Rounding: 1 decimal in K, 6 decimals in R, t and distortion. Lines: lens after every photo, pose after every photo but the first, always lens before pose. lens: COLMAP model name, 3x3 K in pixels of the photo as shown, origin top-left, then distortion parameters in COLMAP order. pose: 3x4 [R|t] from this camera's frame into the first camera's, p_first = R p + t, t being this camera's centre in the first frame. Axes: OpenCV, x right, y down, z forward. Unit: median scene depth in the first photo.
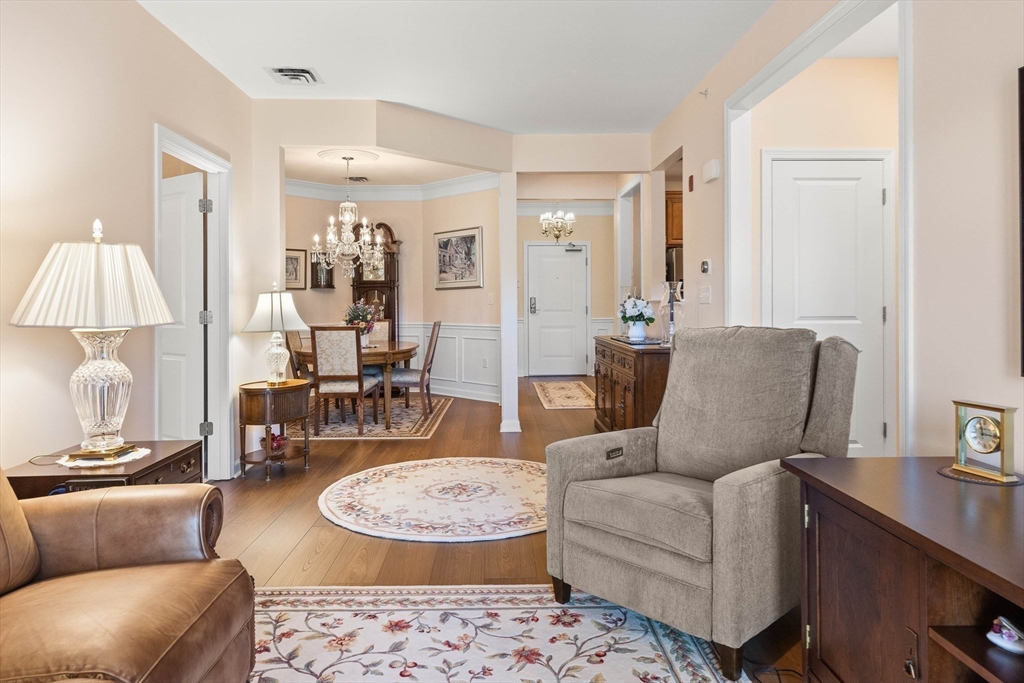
lens RADIAL K [[657.3, 0, 514.7], [0, 657.3, 304.9], [0, 0, 1]] dist [0.008393, -0.005235]
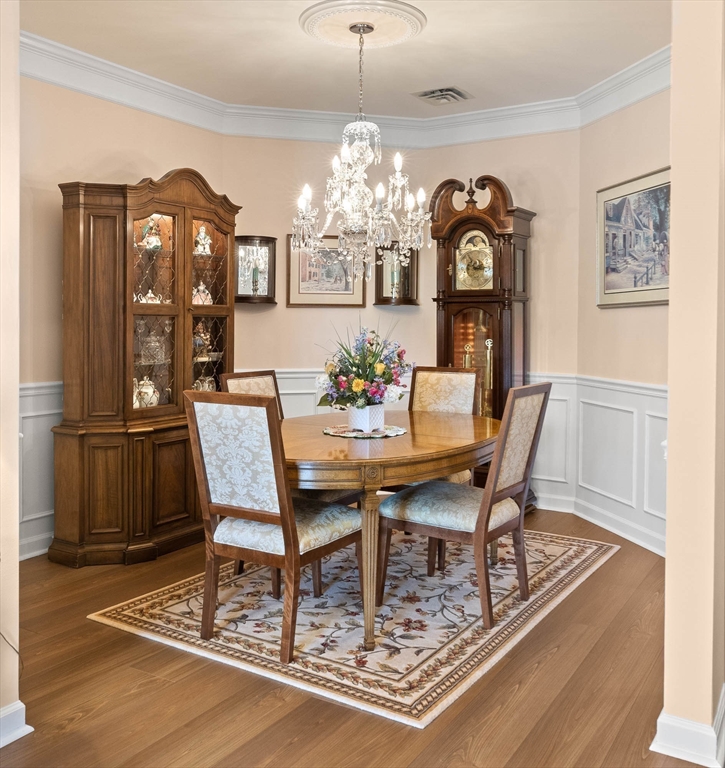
lens RADIAL K [[779.3, 0, 358.0], [0, 779.3, 334.9], [0, 0, 1]] dist [-0.003544, 0.000000]
pose [[0.838101, 0.020846, -0.545117, 0.084903], [-0.015316, 0.999775, 0.014685, -0.017527], [0.545301, -0.003959, 0.838231, 0.828246]]
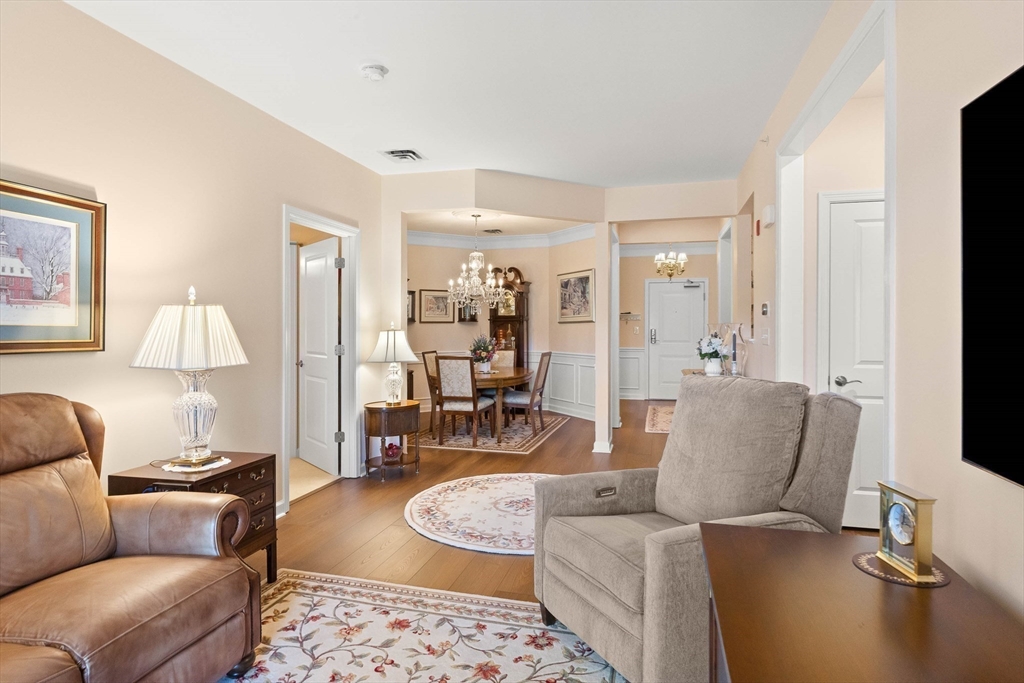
lens RADIAL K [[560.8, 0, 515.4], [0, 560.8, 330.9], [0, 0, 1]] dist [0.003395, 0.001402]
pose [[0.960186, 0.007698, -0.279256, 0.164078], [-0.006798, 0.999968, 0.004193, -0.025627], [0.279279, -0.002128, 0.960208, 0.047506]]
